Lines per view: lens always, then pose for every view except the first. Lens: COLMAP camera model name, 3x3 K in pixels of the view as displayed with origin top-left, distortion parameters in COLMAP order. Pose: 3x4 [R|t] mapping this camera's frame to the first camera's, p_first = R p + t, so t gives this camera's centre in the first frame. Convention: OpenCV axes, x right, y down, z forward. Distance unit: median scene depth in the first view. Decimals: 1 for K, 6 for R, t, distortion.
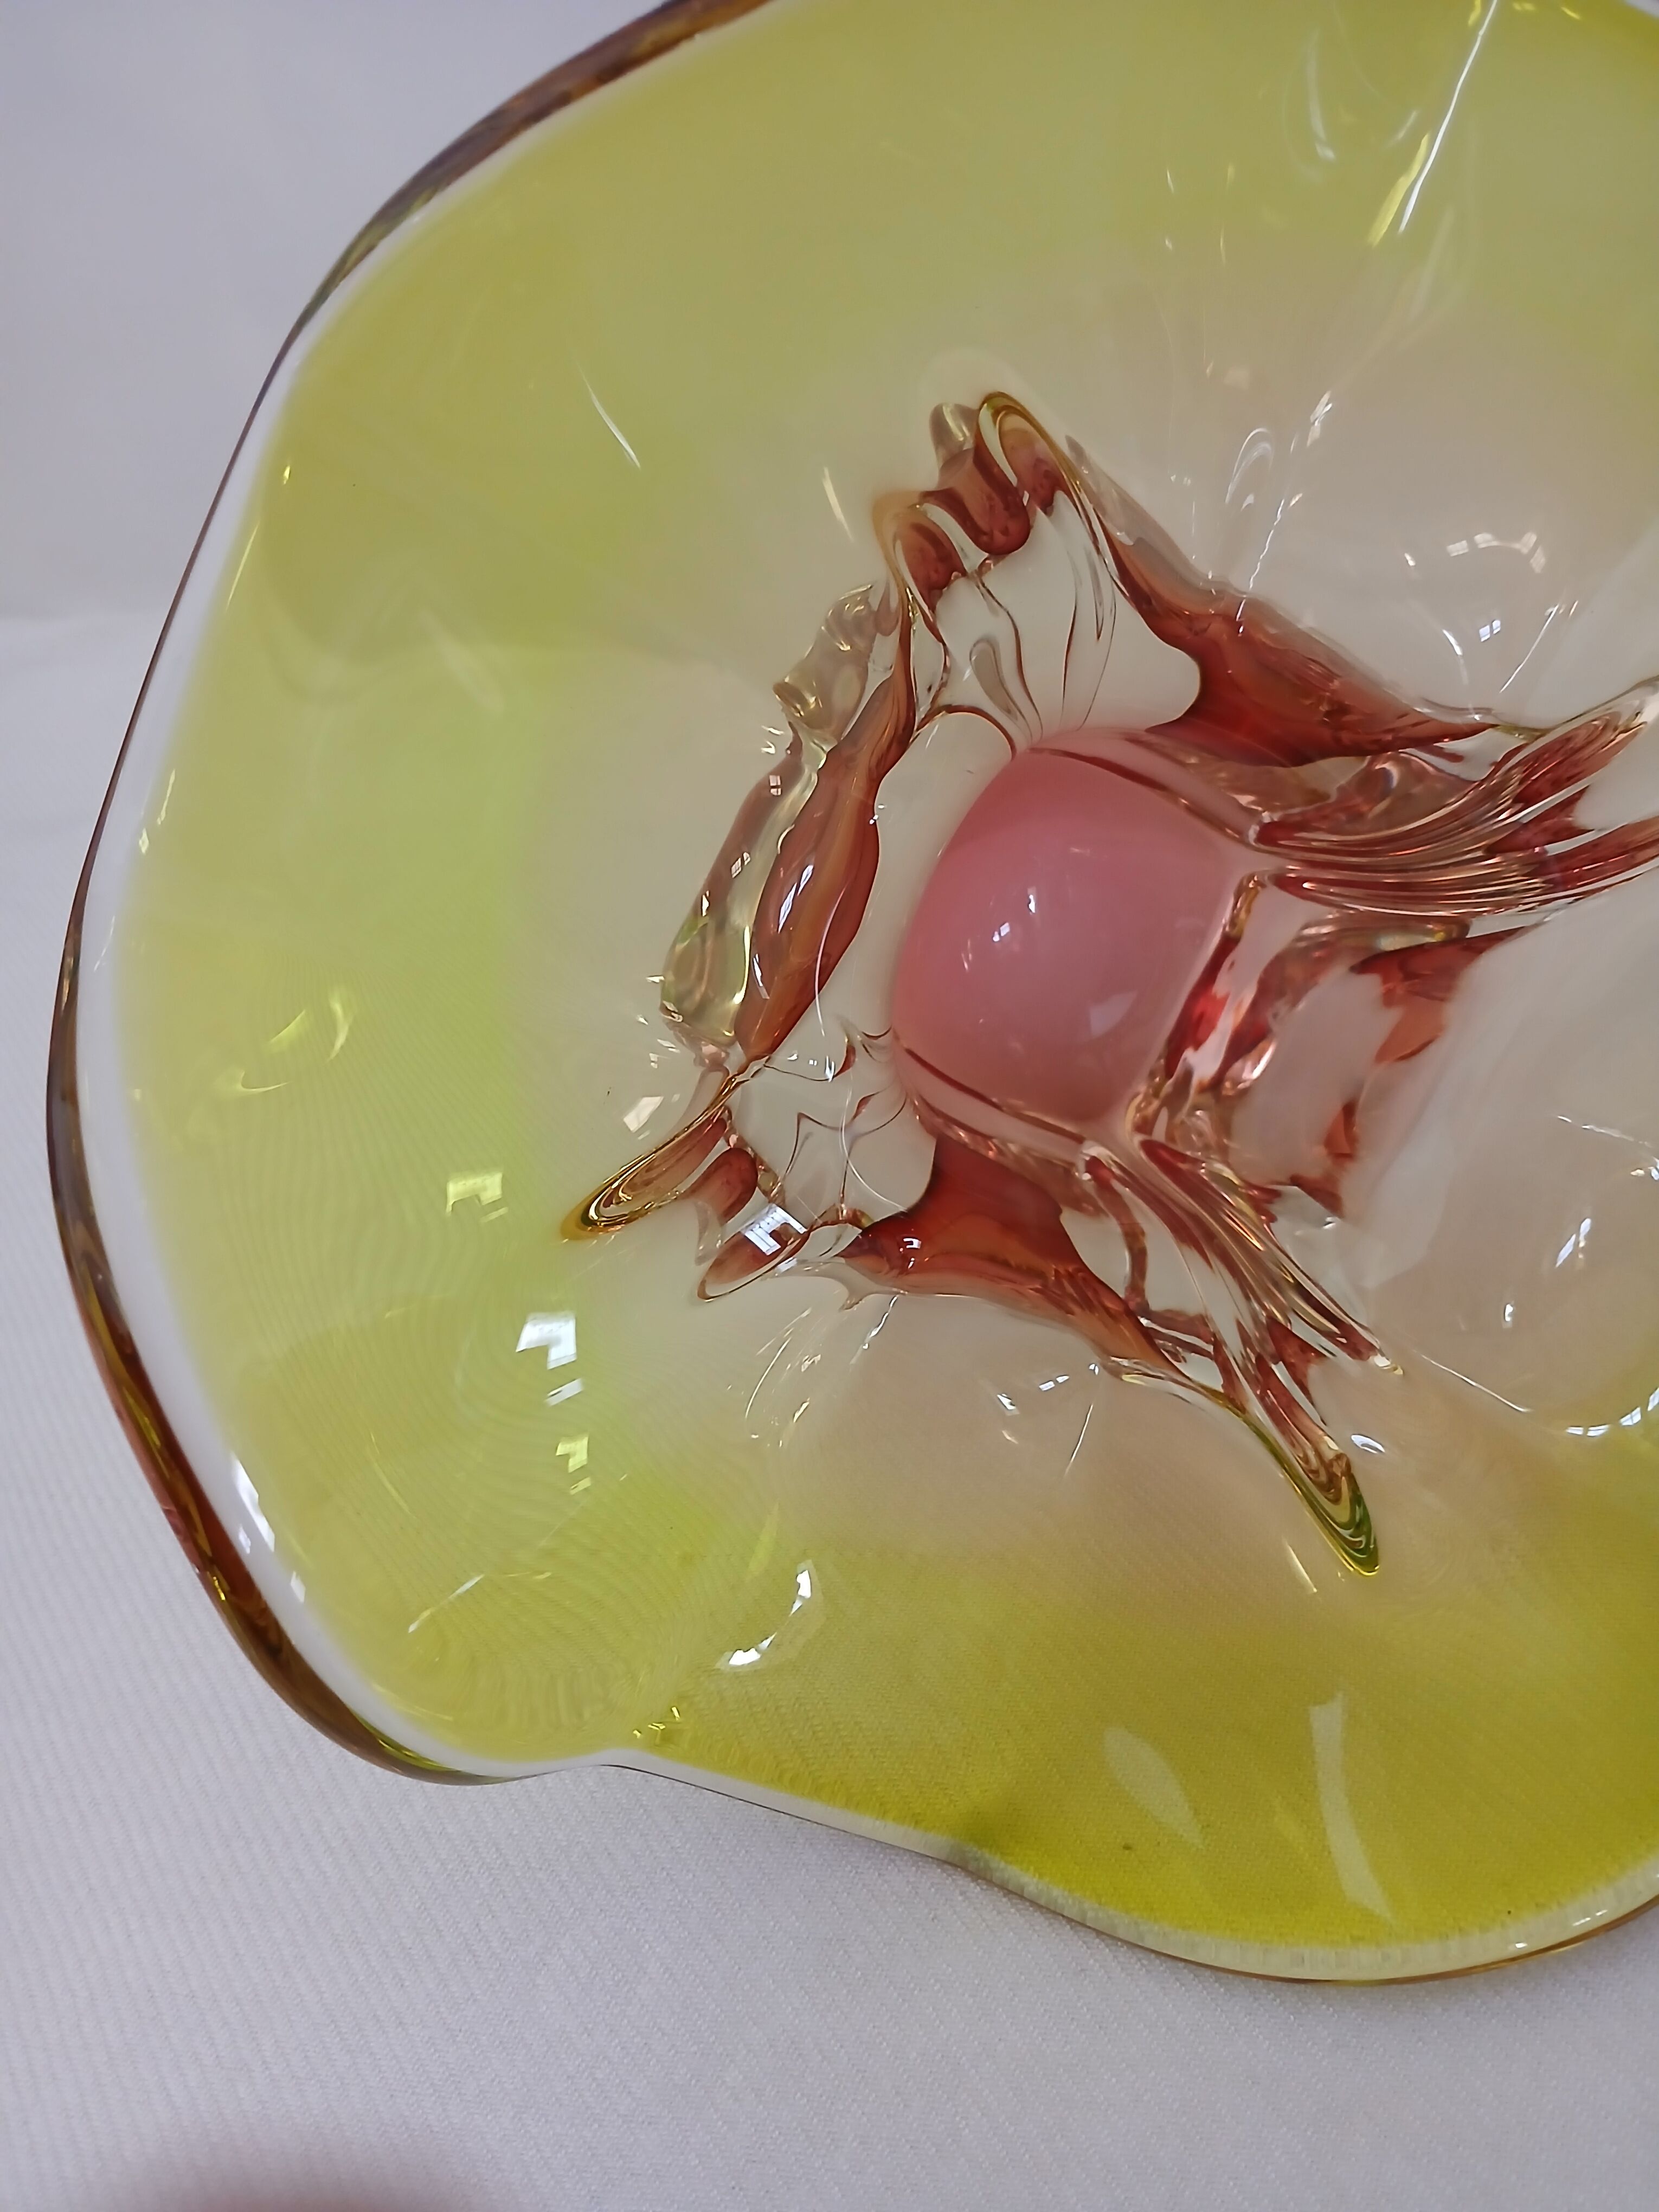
lens RADIAL K [[1619.6, 0, 827.2], [0, 1619.6, 1113.8], [0, 0, 1]] dist [-0.061318, 0.065597]
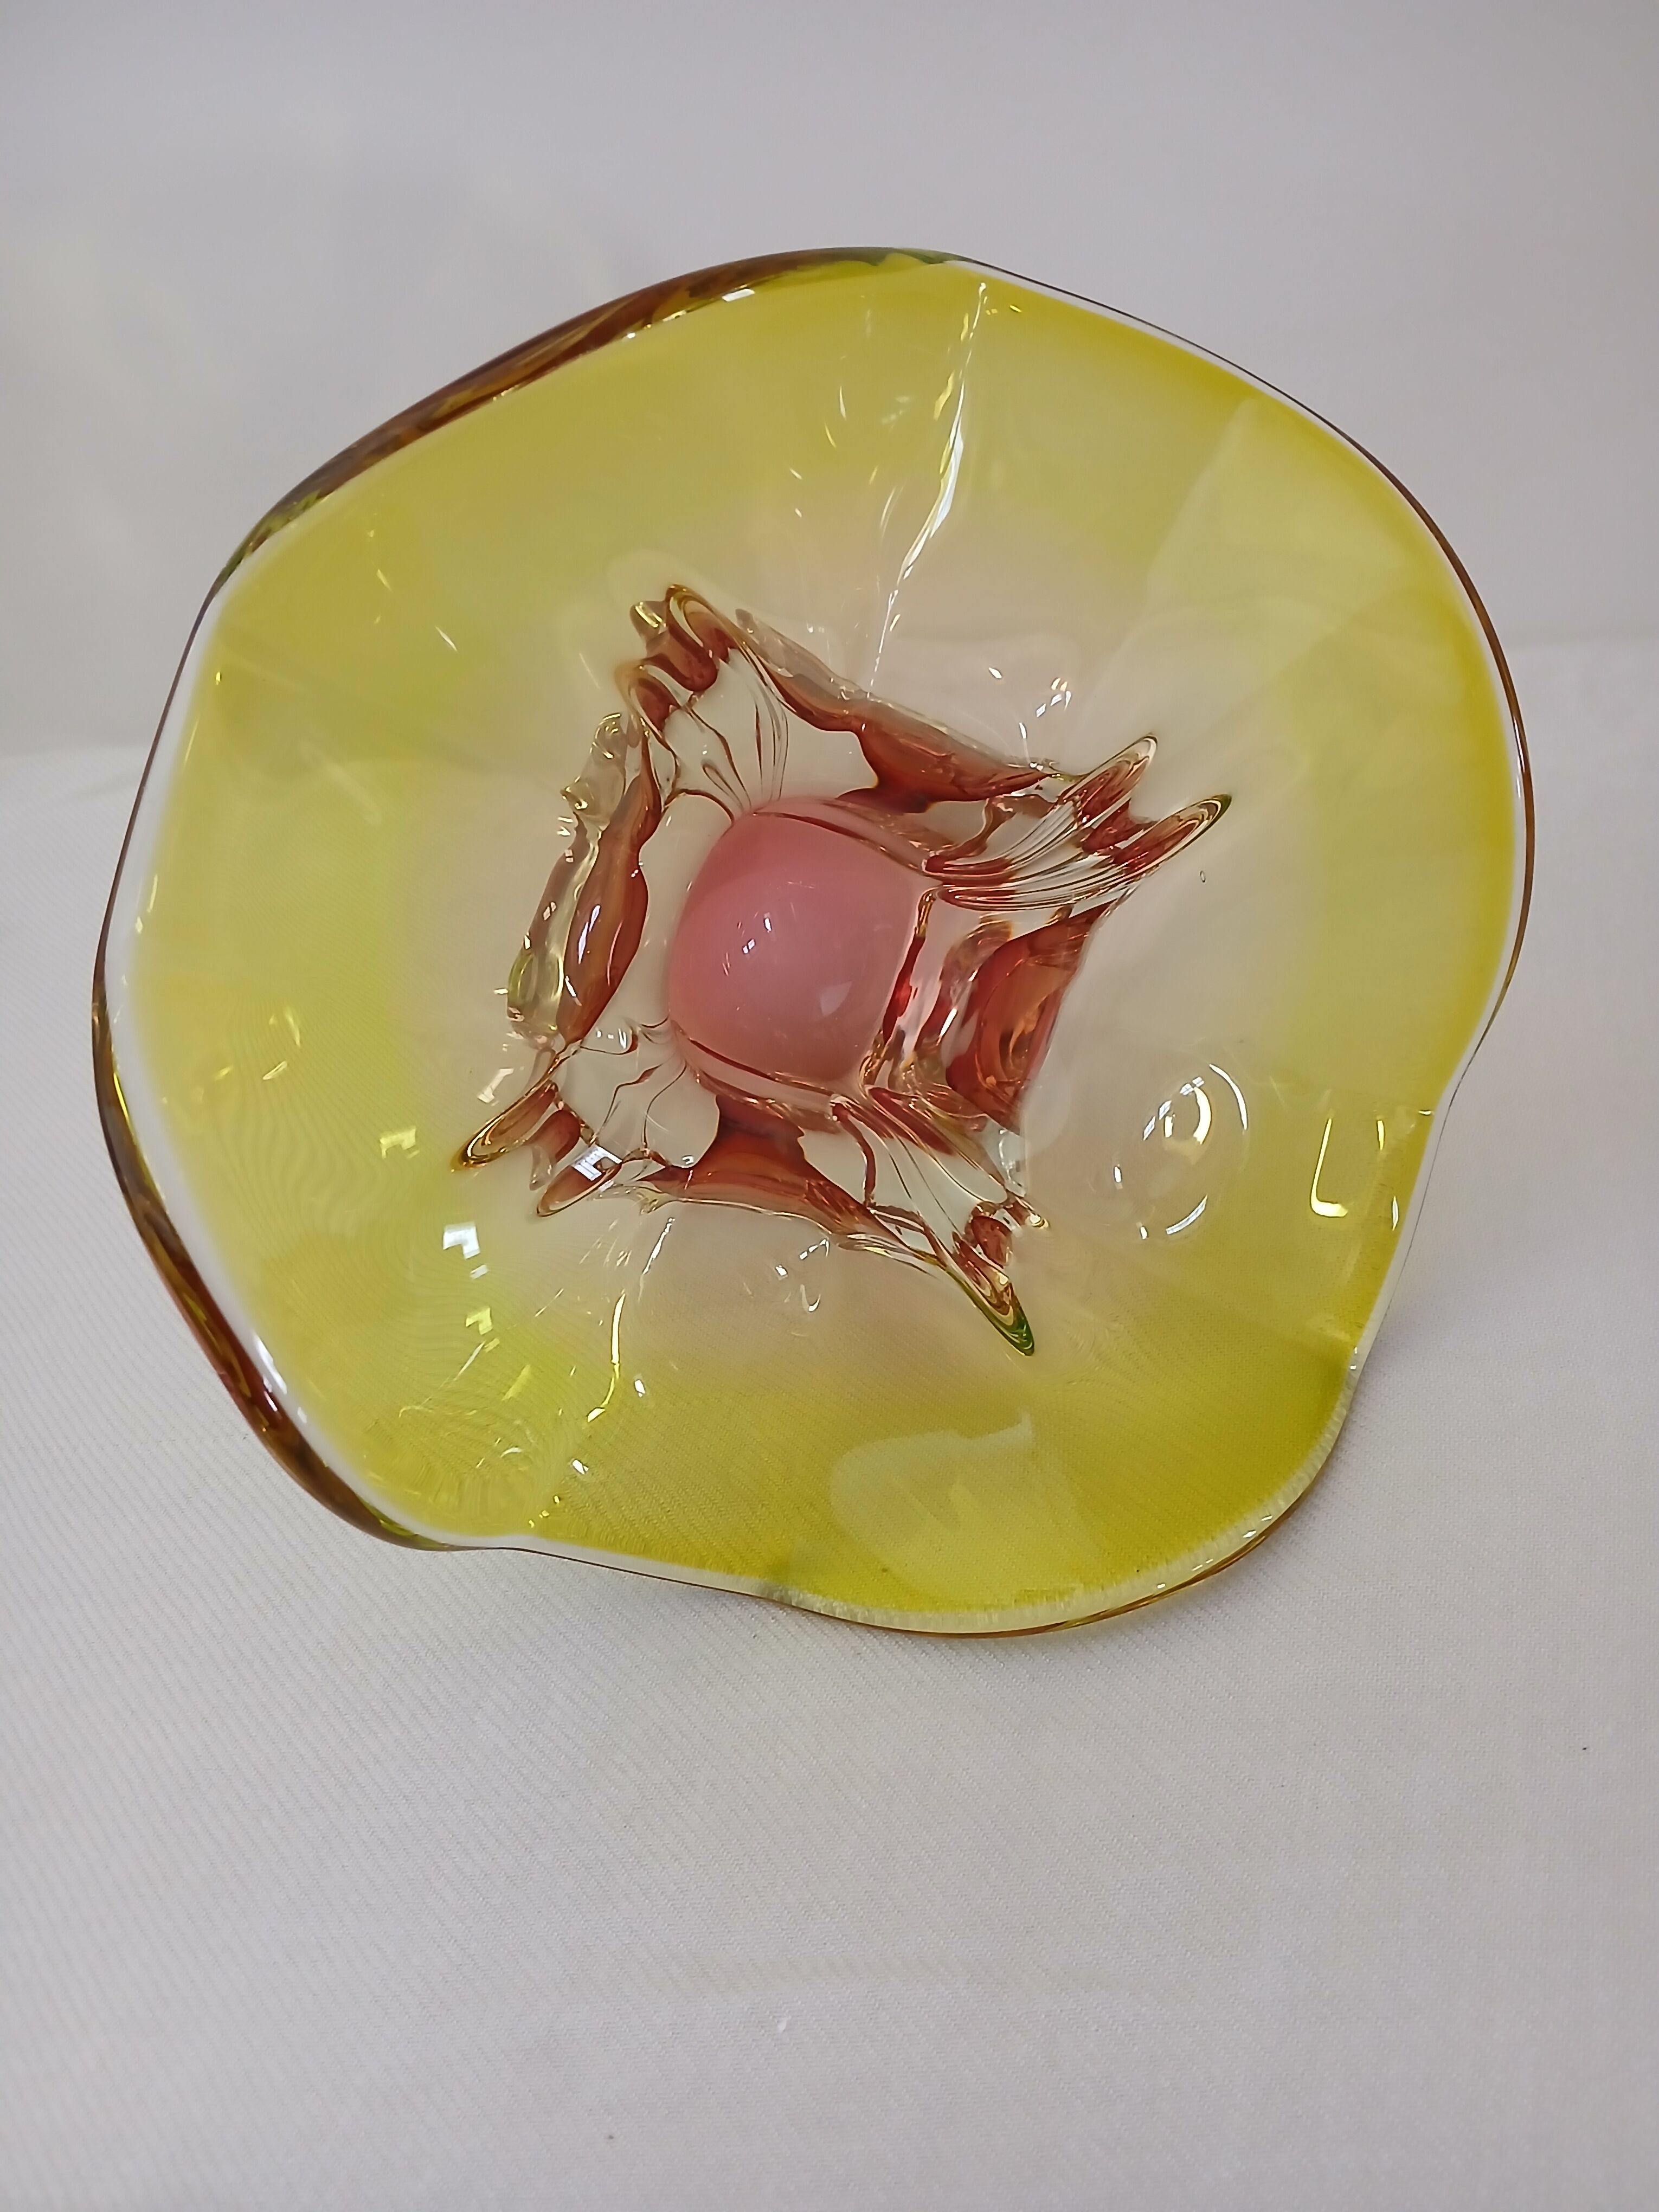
lens RADIAL K [[1622.2, 0, 837.4], [0, 1622.2, 1103.6], [0, 0, 1]] dist [0.004622, 0.000223]
pose [[0.992399, -0.095673, 0.077404, 0.072243], [0.098511, 0.994565, -0.033705, 0.087065], [-0.073759, 0.041074, 0.996430, -0.445651]]
